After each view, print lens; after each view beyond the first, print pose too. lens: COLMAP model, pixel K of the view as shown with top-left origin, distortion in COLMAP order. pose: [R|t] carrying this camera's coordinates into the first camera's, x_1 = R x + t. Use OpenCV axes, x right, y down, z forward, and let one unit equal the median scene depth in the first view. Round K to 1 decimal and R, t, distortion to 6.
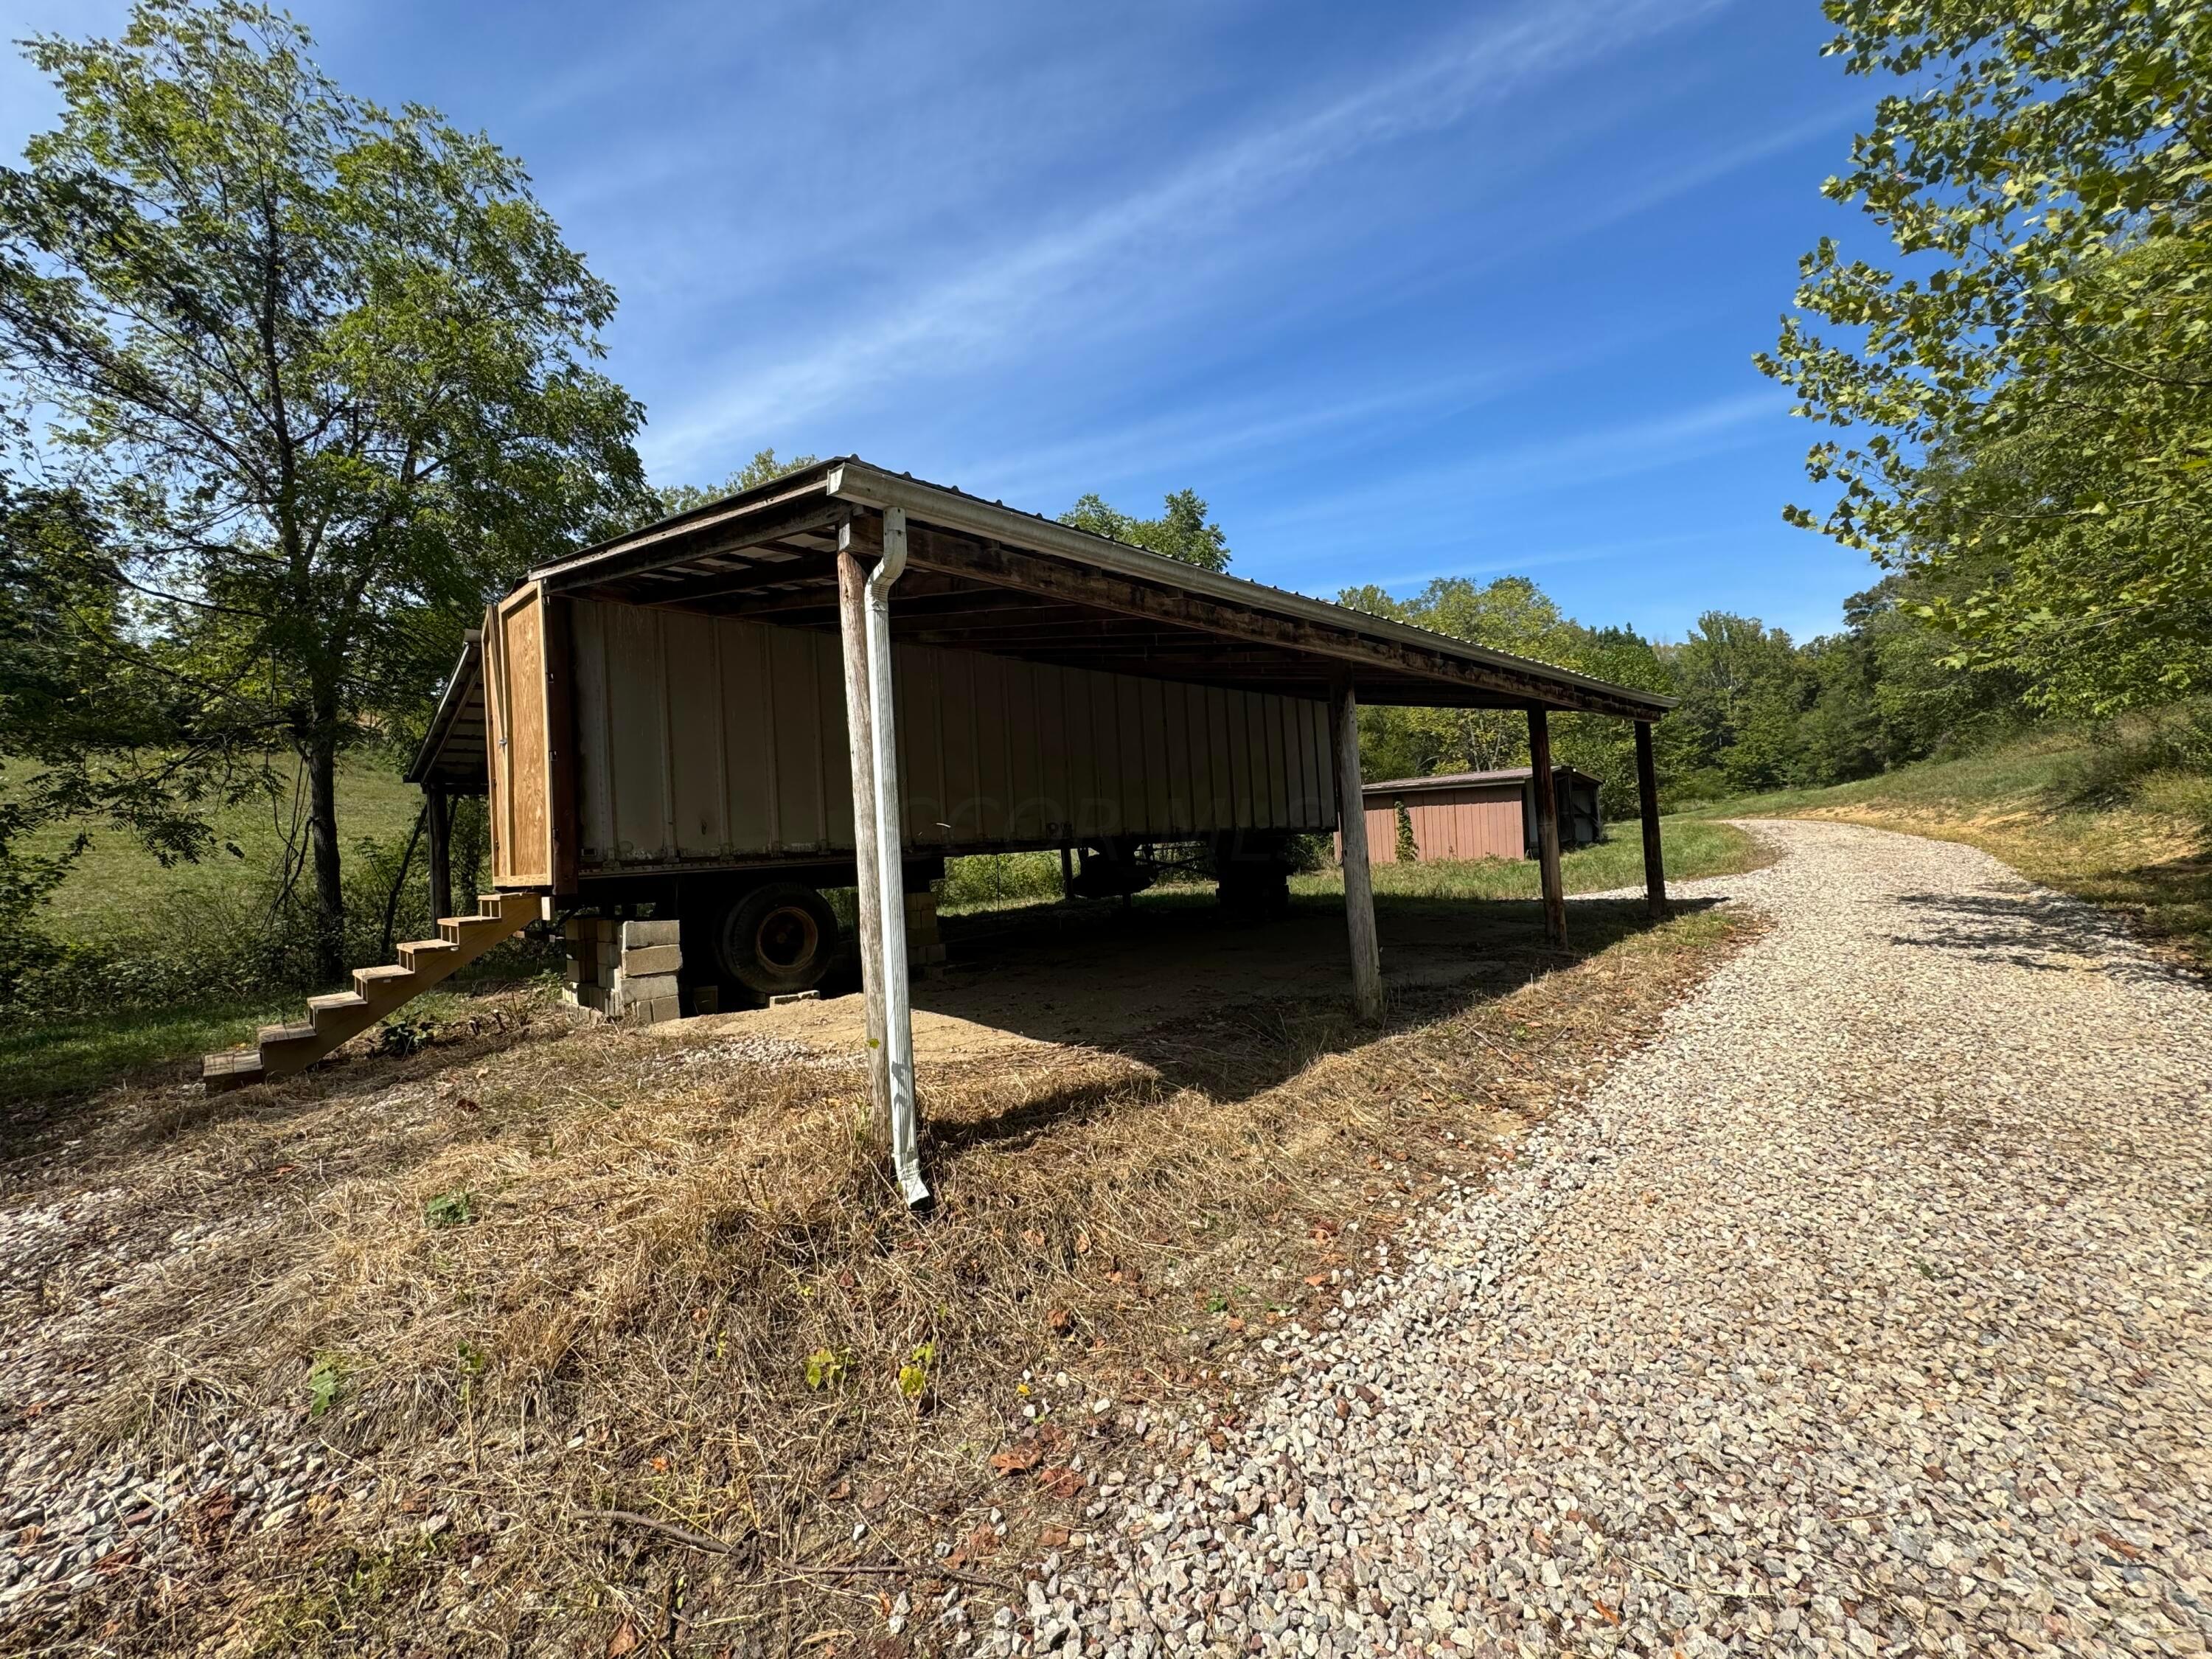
lens RADIAL K [[883.0, 0, 1105.4], [0, 883.0, 823.8], [0, 0, 1]] dist [-0.001782, 0.000522]
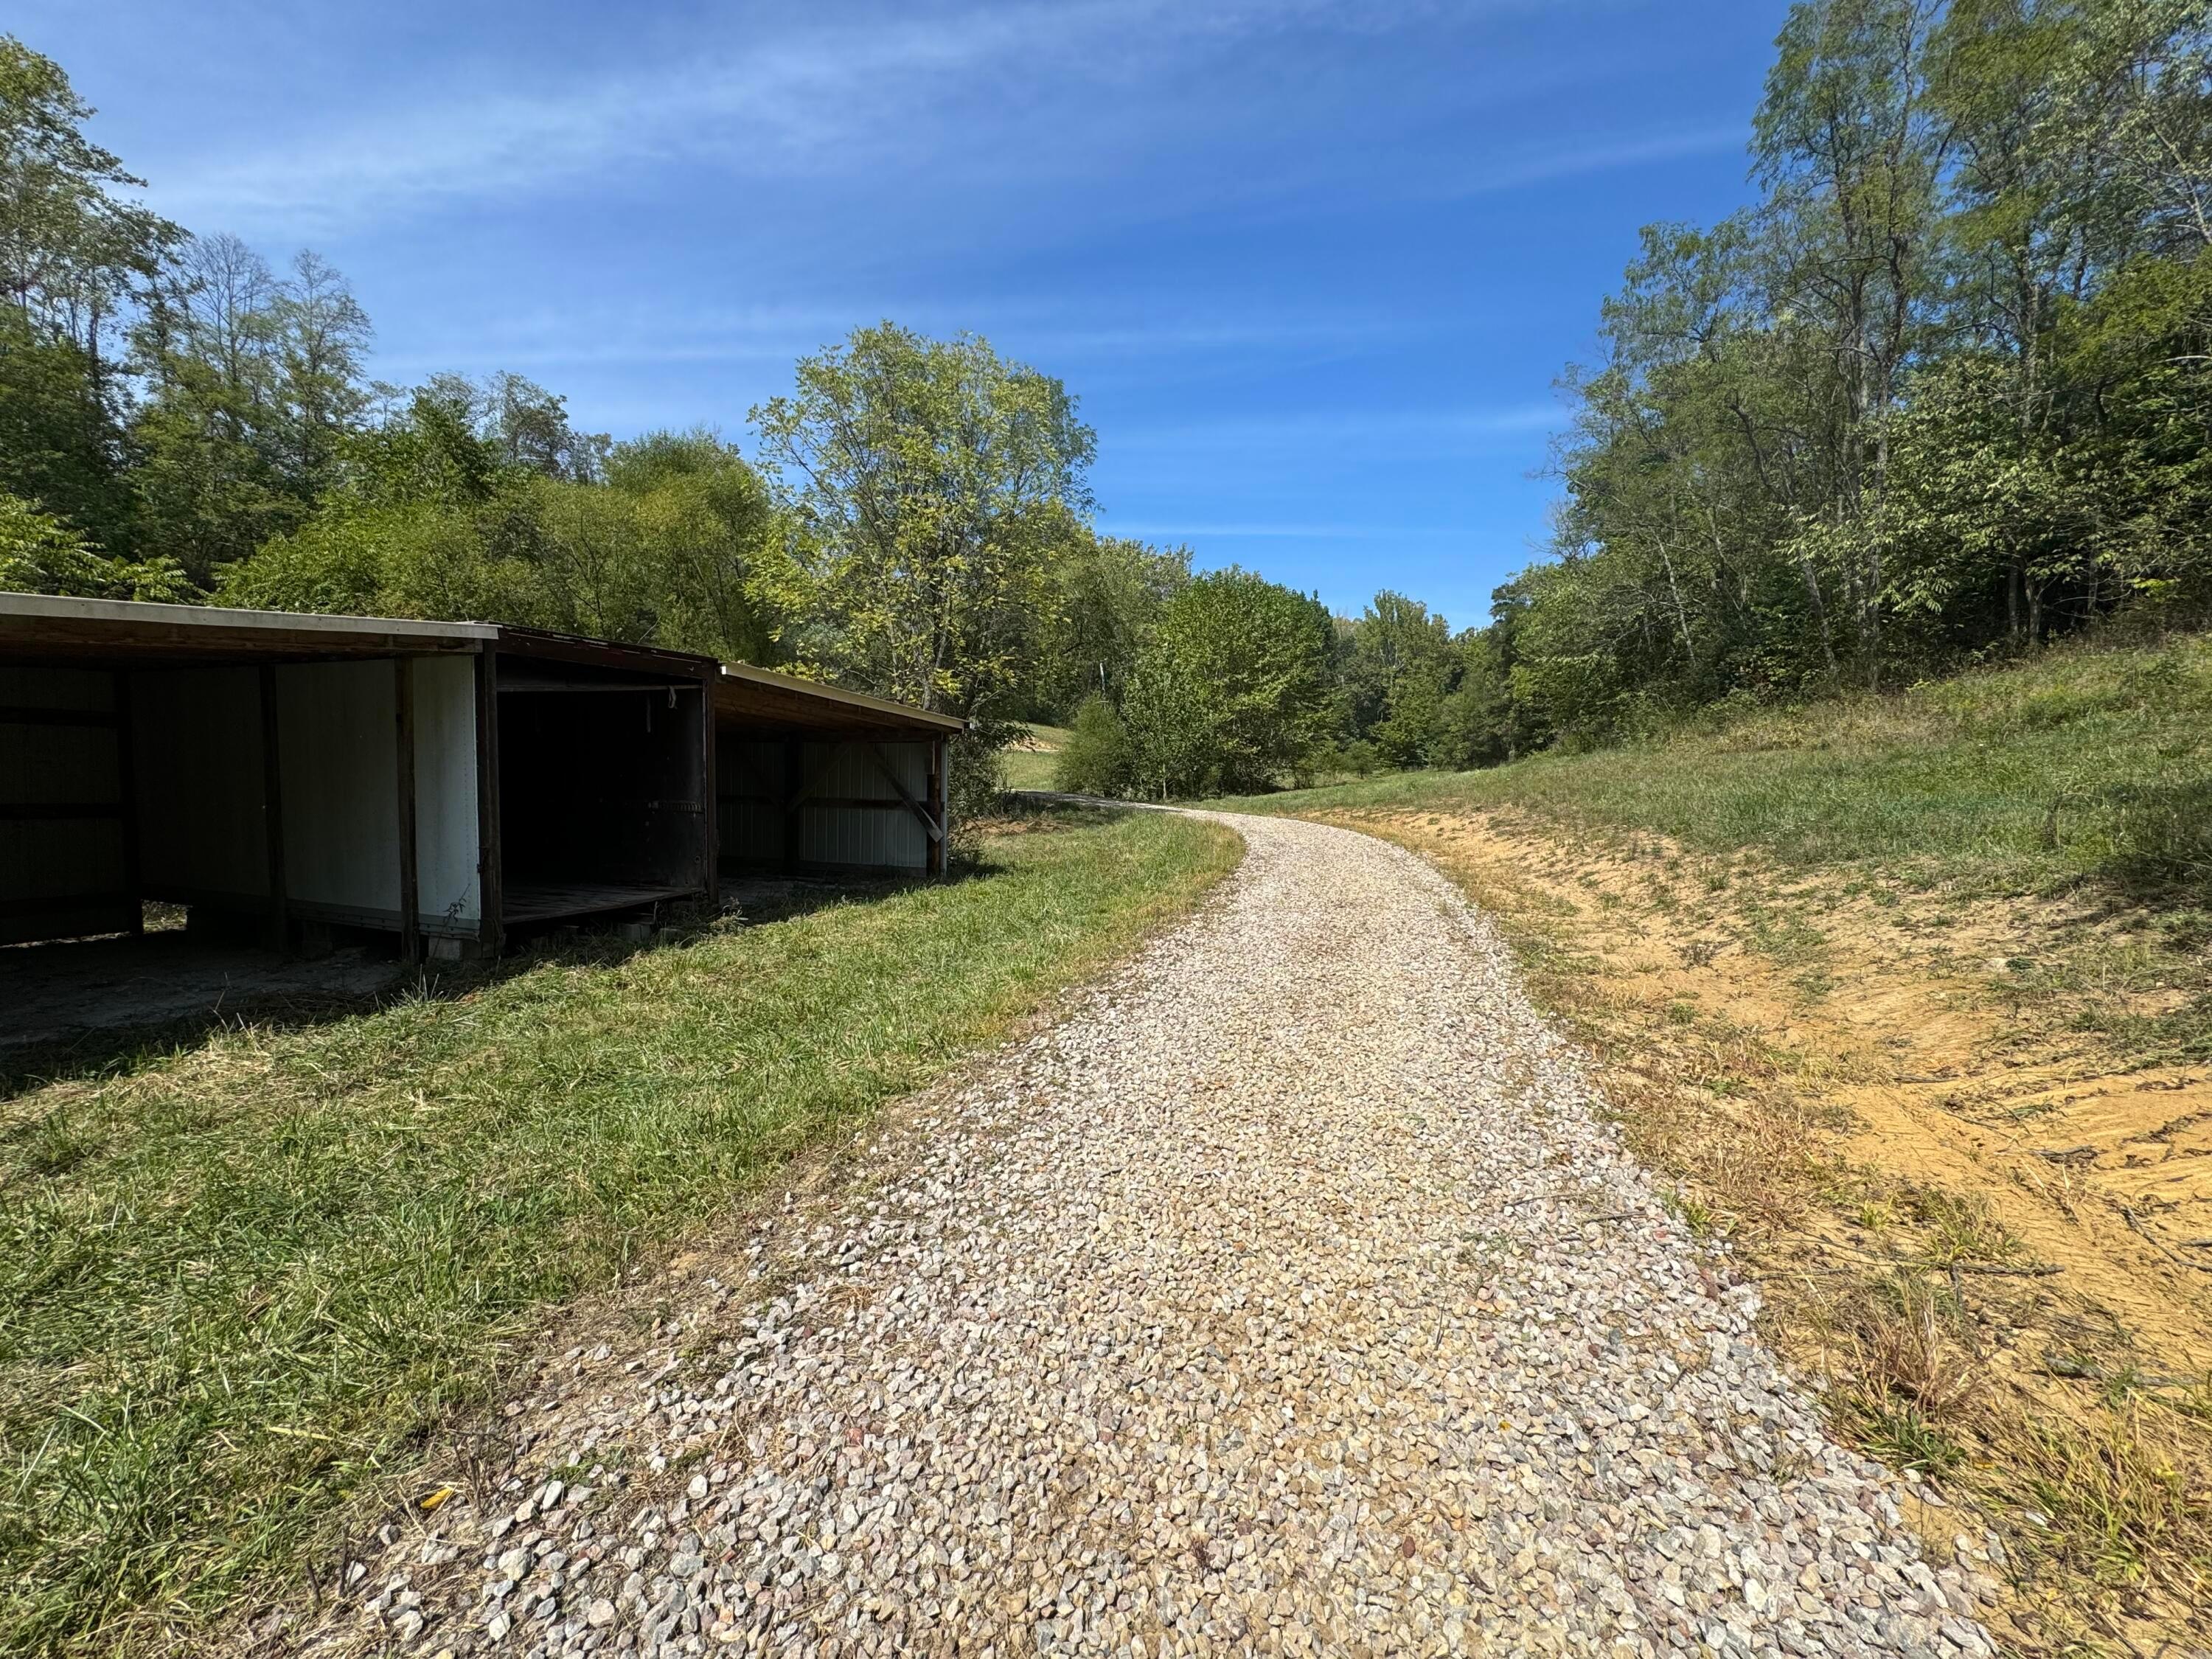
lens RADIAL K [[883.0, 0, 1102.1], [0, 883.0, 818.2], [0, 0, 1]] dist [-0.001782, 0.000522]
pose [[0.952748, 0.061911, 0.297385, 2.285271], [-0.081763, 0.995146, 0.054775, -0.149473], [-0.292550, -0.076501, 0.953185, 2.659062]]
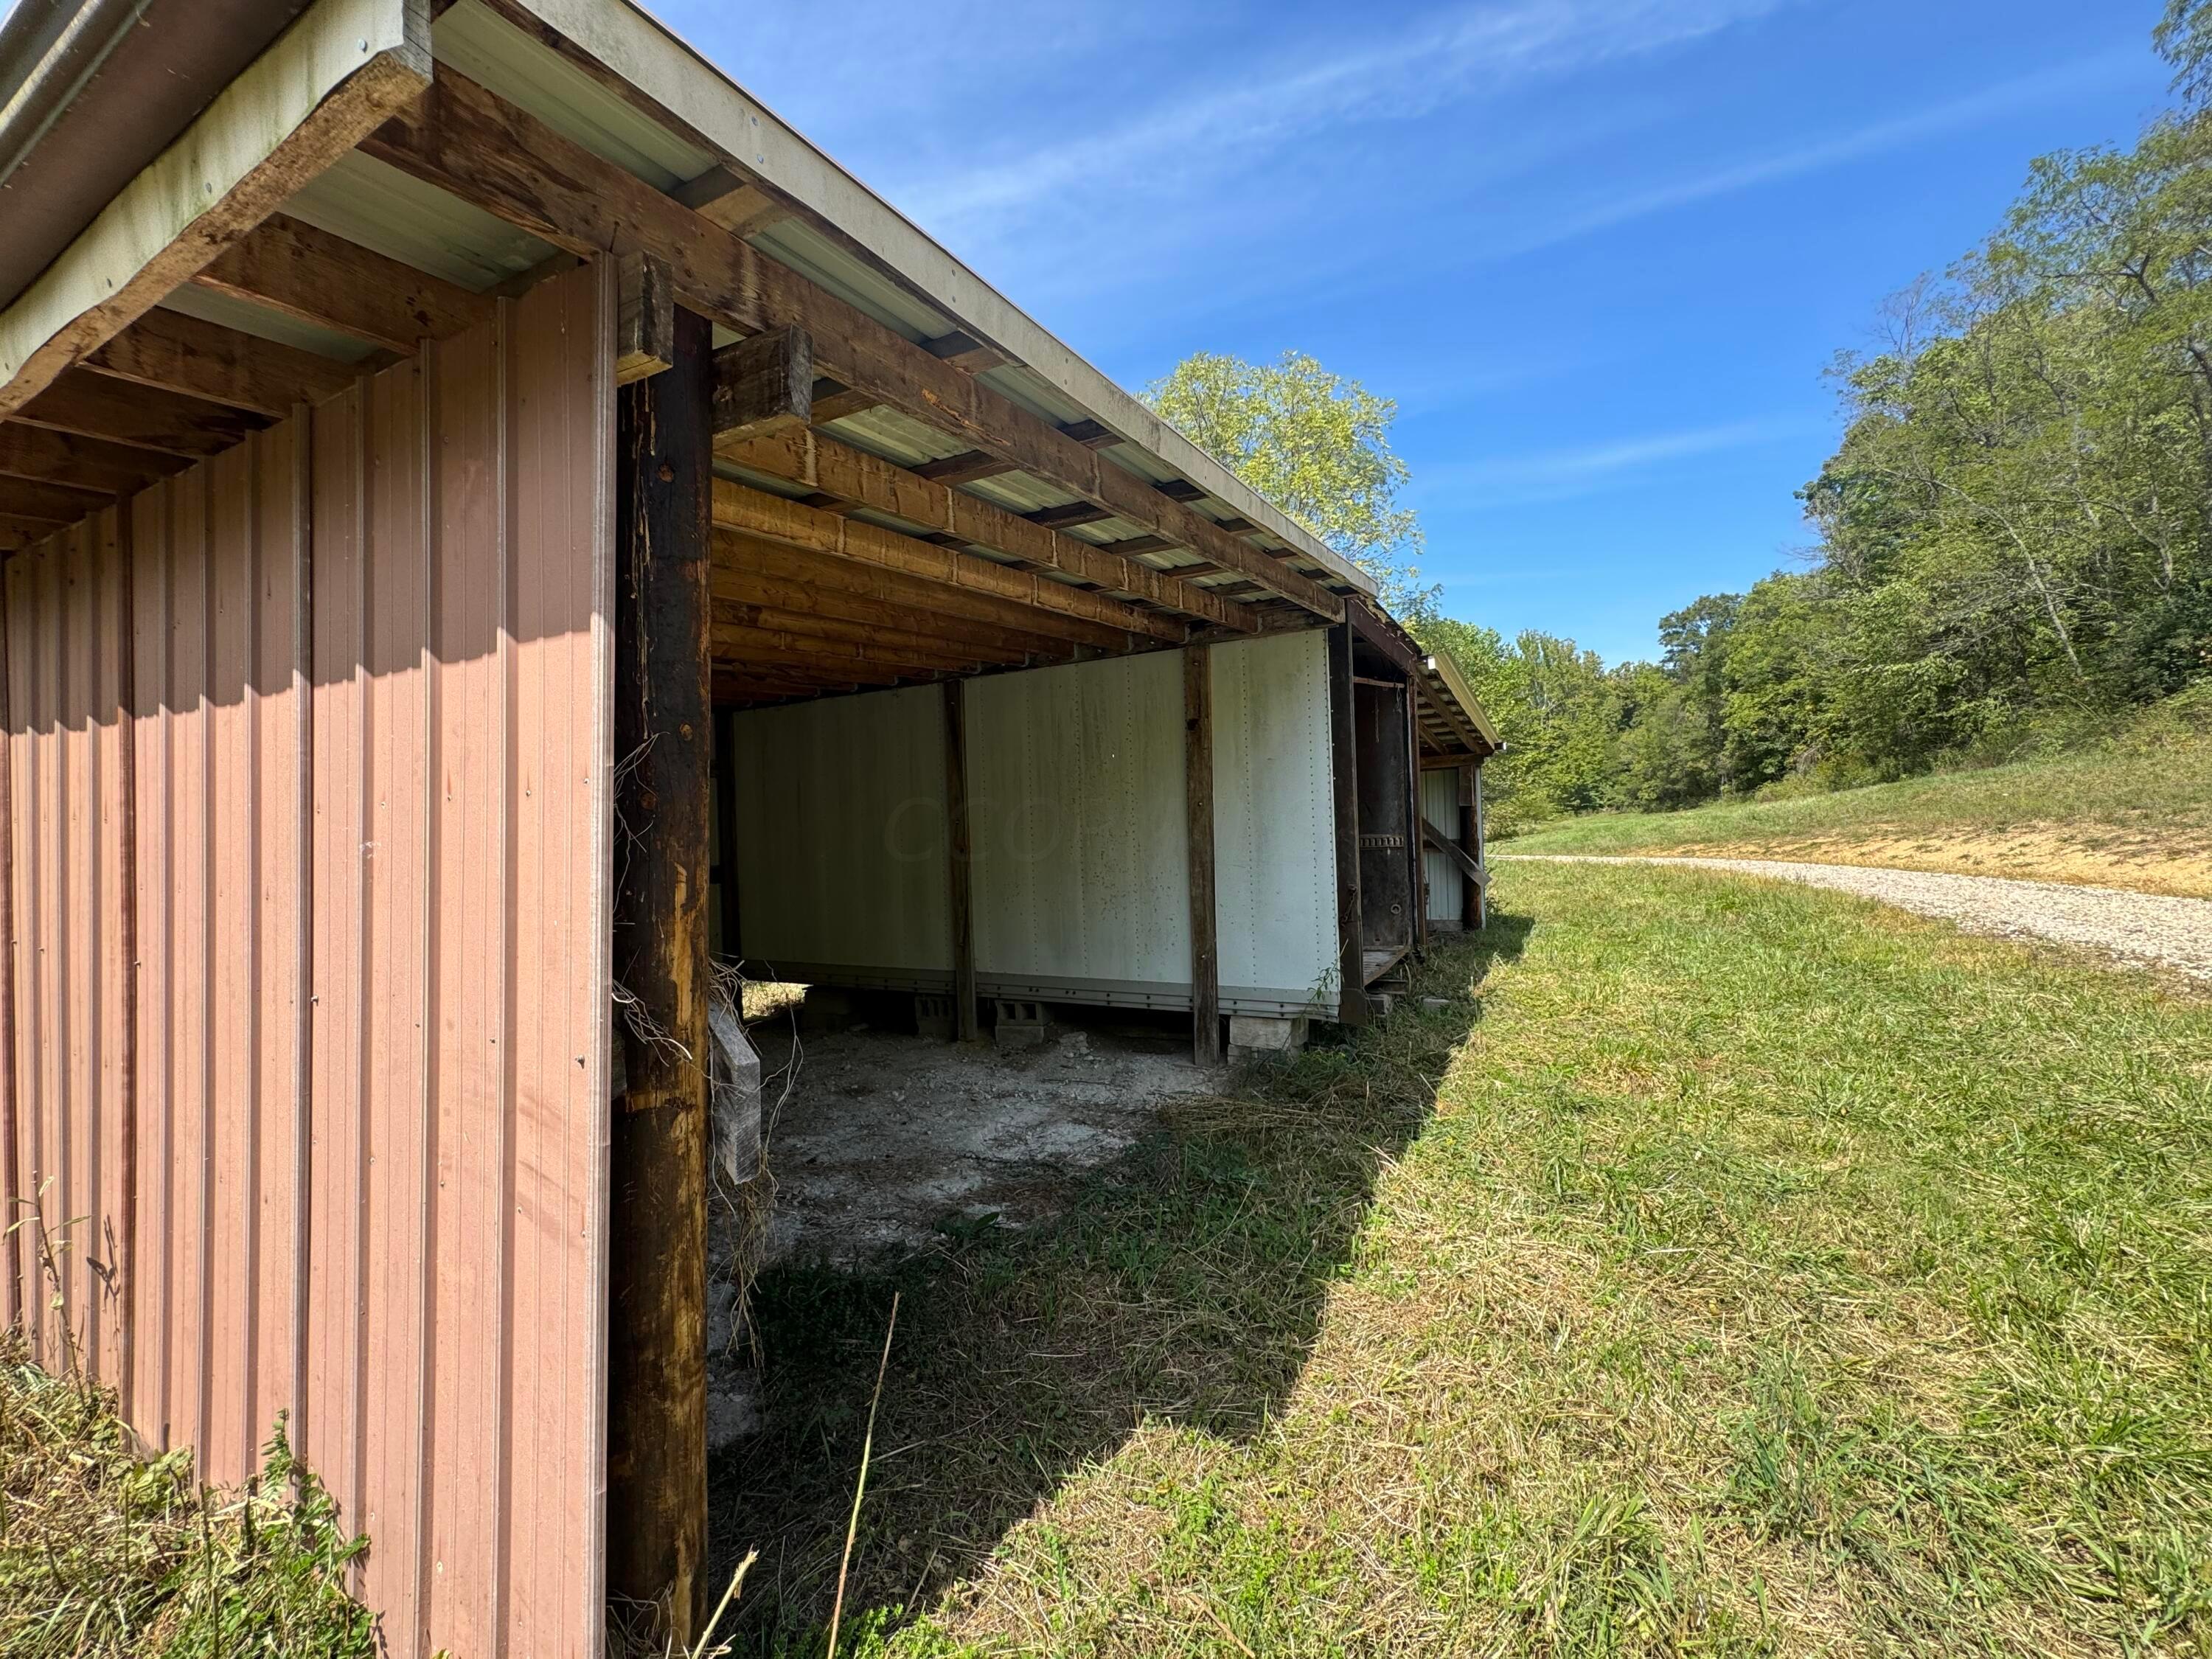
lens RADIAL K [[883.0, 0, 1105.3], [0, 883.0, 820.2], [0, 0, 1]] dist [-0.001782, 0.000522]
pose [[0.984323, 0.036374, 0.172584, 1.618122], [-0.035247, 0.999333, -0.009592, -0.050838], [-0.172817, 0.003359, 0.984948, 3.123219]]
